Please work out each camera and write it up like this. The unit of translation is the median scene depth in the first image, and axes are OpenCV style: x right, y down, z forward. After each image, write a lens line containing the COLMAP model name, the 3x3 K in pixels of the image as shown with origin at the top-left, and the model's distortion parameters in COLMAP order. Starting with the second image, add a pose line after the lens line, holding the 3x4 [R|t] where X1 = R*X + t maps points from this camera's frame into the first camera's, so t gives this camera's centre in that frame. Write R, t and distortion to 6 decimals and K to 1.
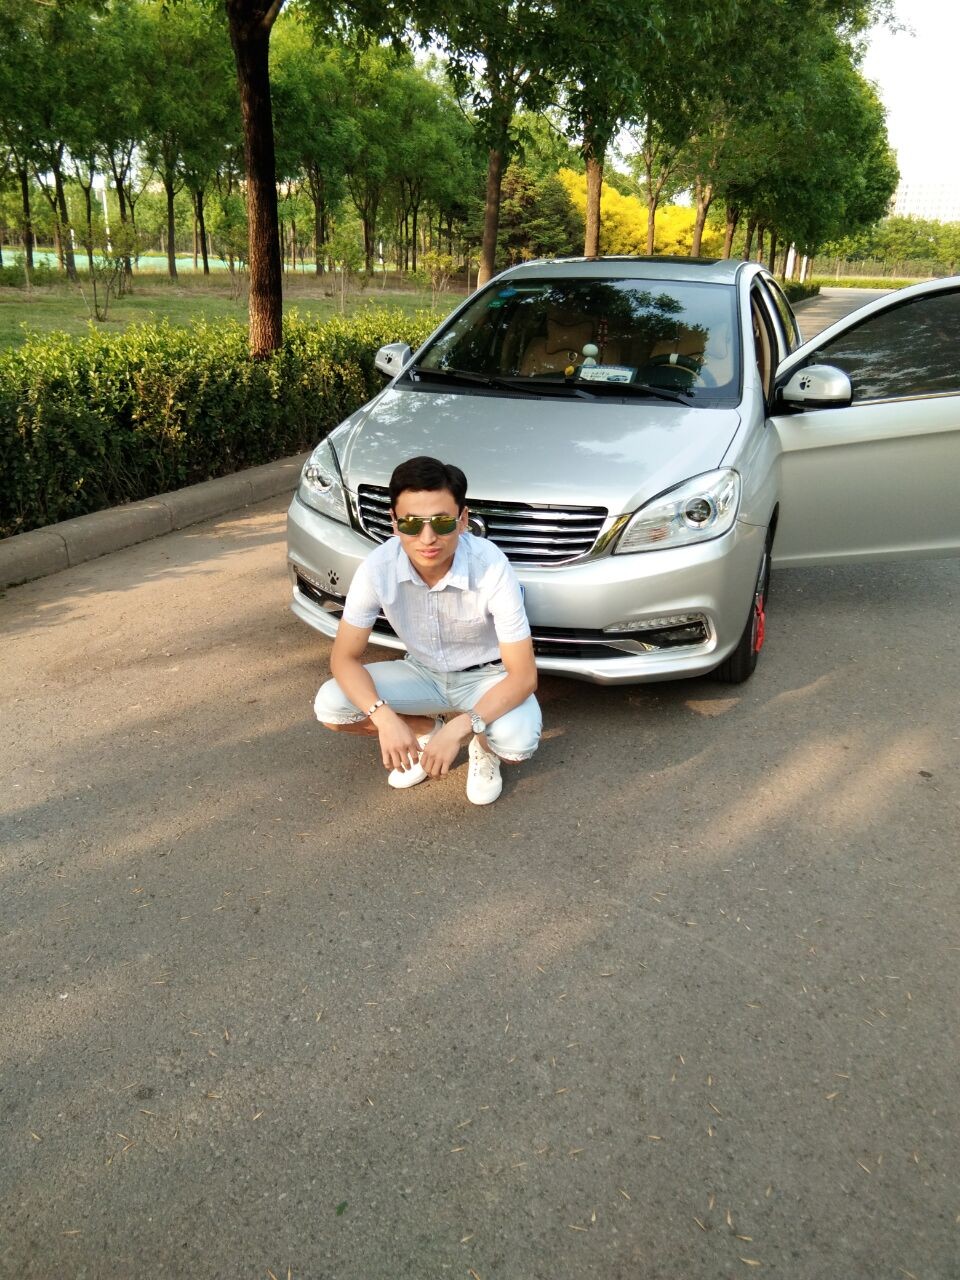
lens RADIAL K [[1022.7, 0, 480.1], [0, 1022.7, 632.3], [0, 0, 1]] dist [0.108542, -0.169824]
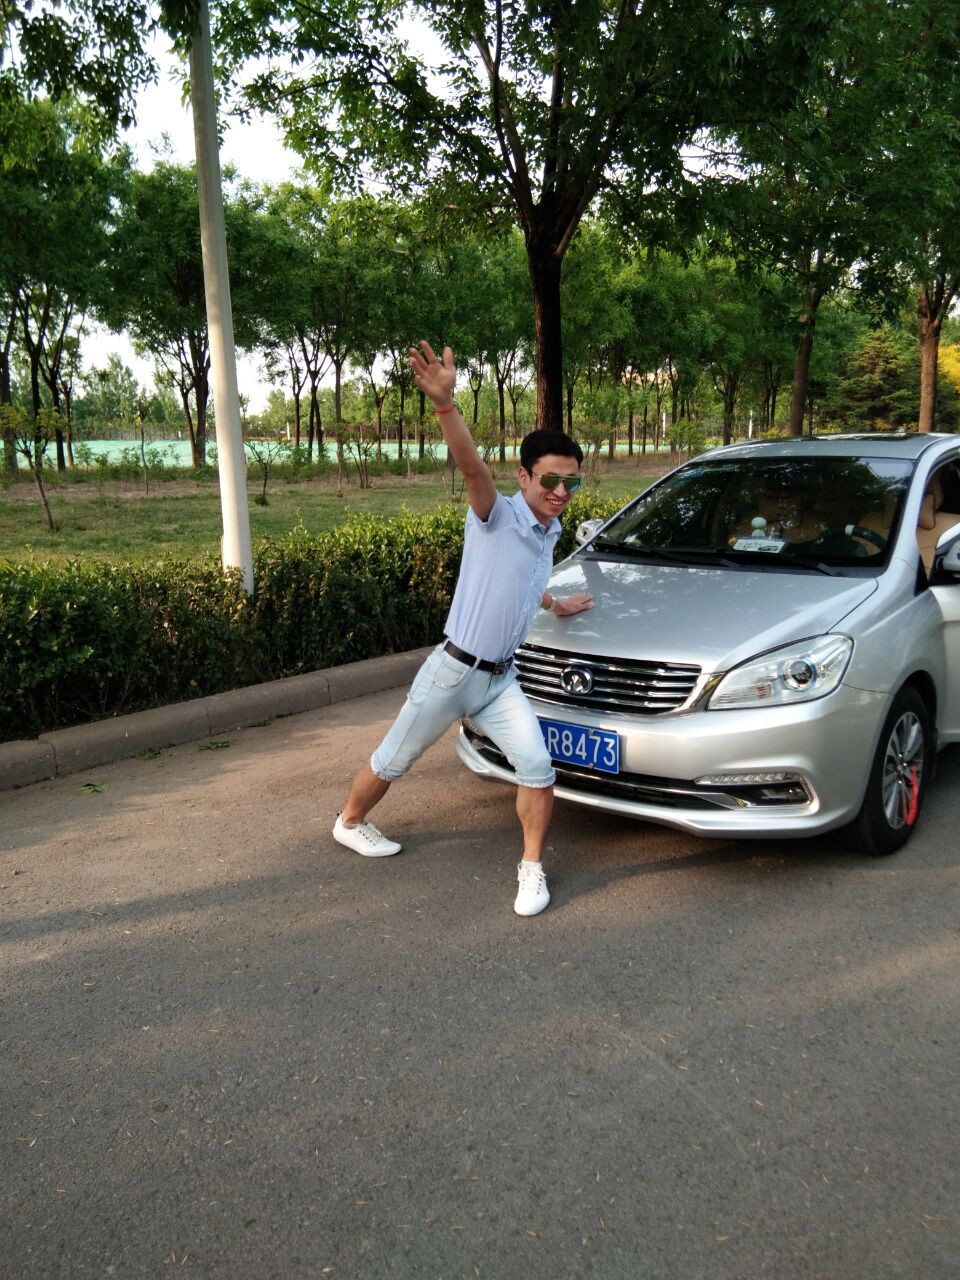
lens RADIAL K [[1006.6, 0, 480.0], [0, 1006.6, 640.0], [0, 0, 1]] dist [0.106318, -0.159703]
pose [[0.937754, 0.029404, -0.346054, 0.131882], [-0.080767, 0.987554, -0.134956, 0.005730], [0.337779, 0.154505, 0.928458, -0.031369]]
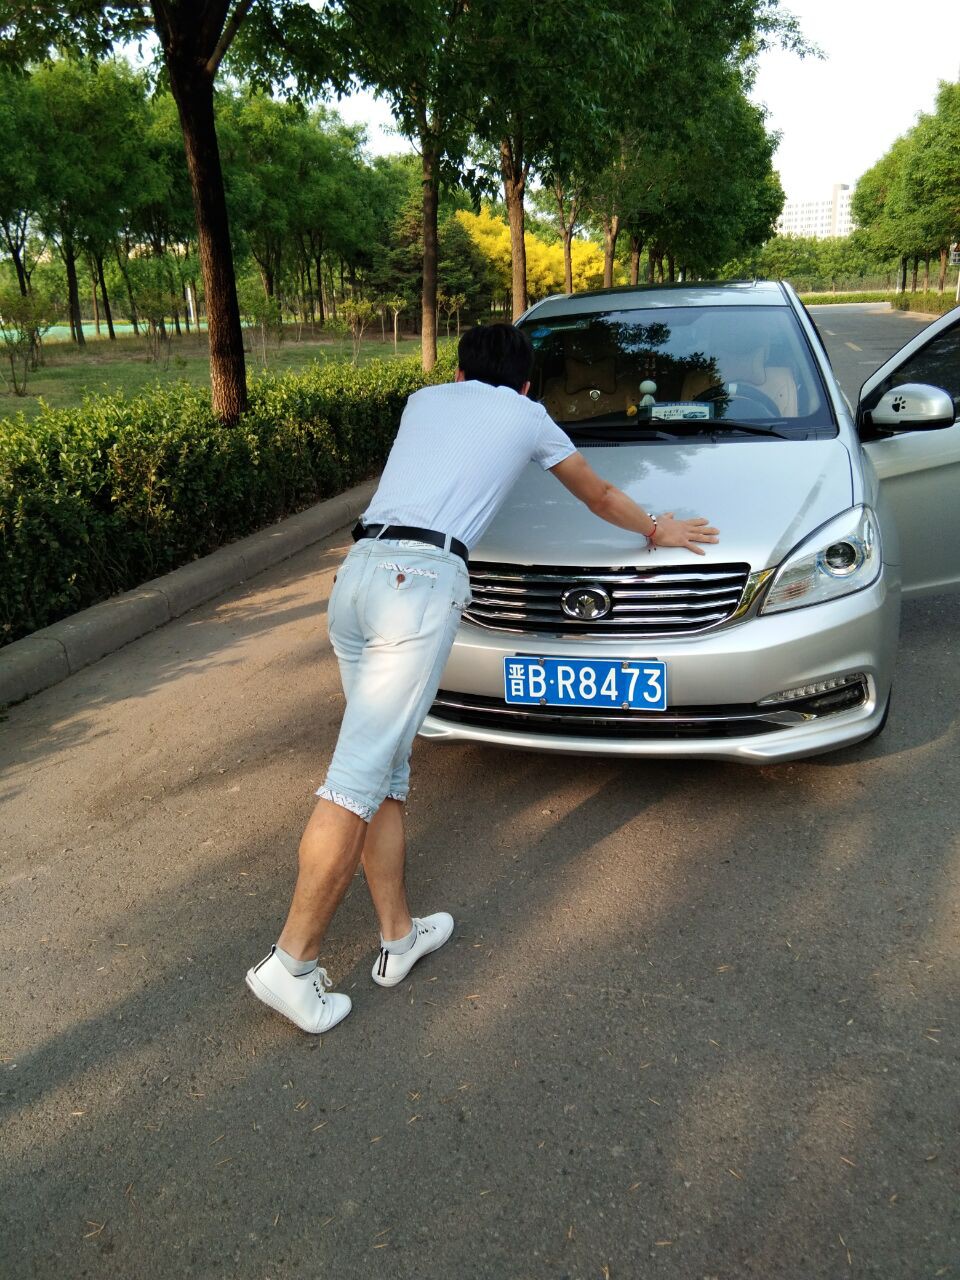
lens RADIAL K [[1012.4, 0, 480.1], [0, 1012.4, 642.9], [0, 0, 1]] dist [0.104544, -0.168735]
pose [[0.992865, -0.095532, 0.071362, -0.083396], [0.097224, 0.995049, -0.020617, -0.028854], [-0.069039, 0.027408, 0.997237, 0.073983]]
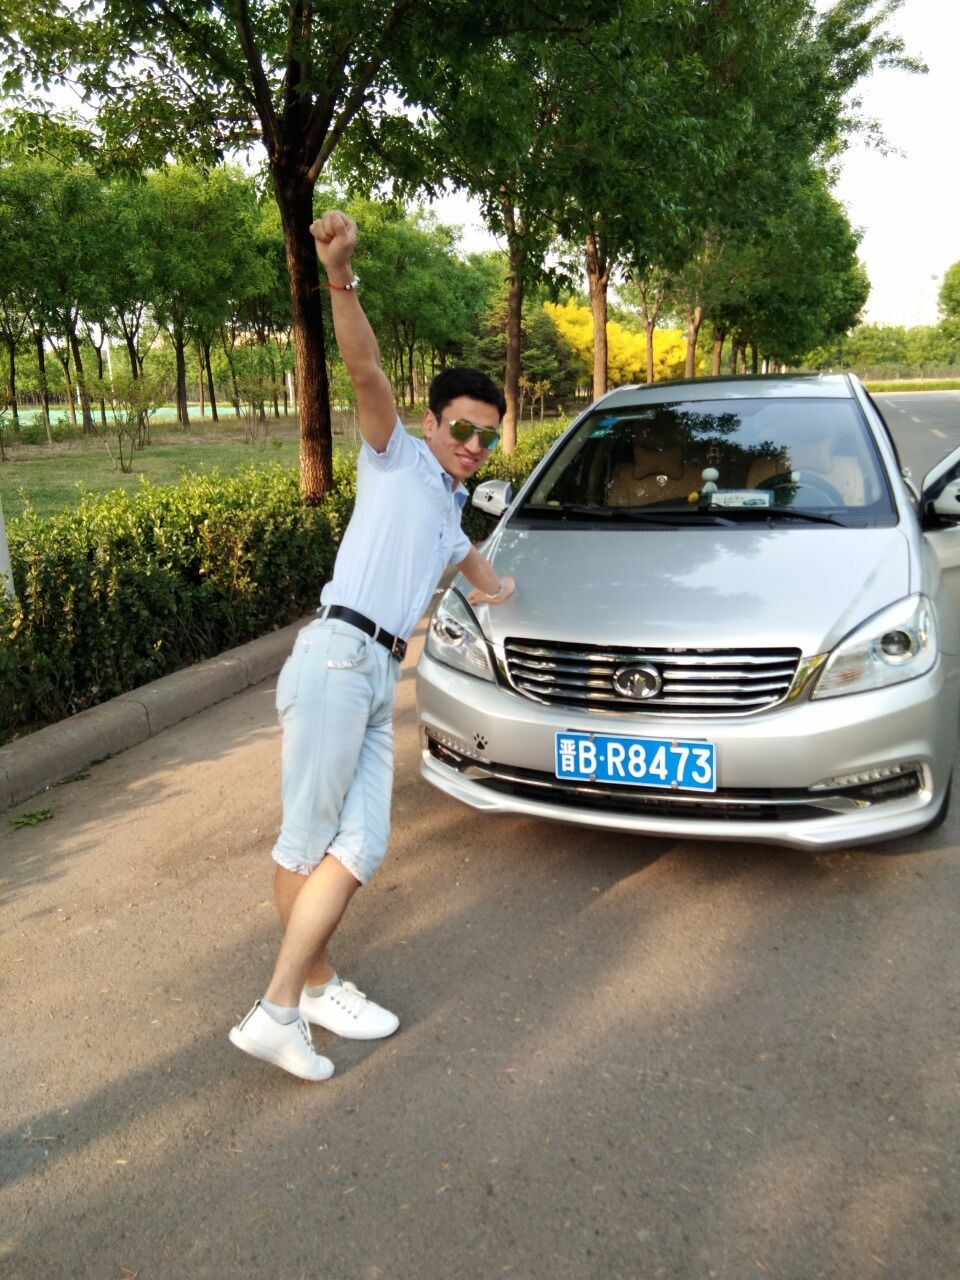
lens RADIAL K [[1006.6, 0, 480.0], [0, 1006.6, 640.0], [0, 0, 1]] dist [0.106318, -0.159703]
pose [[0.997989, -0.063390, 0.000313, -0.073558], [0.063080, 0.992604, -0.103720, -0.027211], [0.006264, 0.103531, 0.994606, 0.061541]]
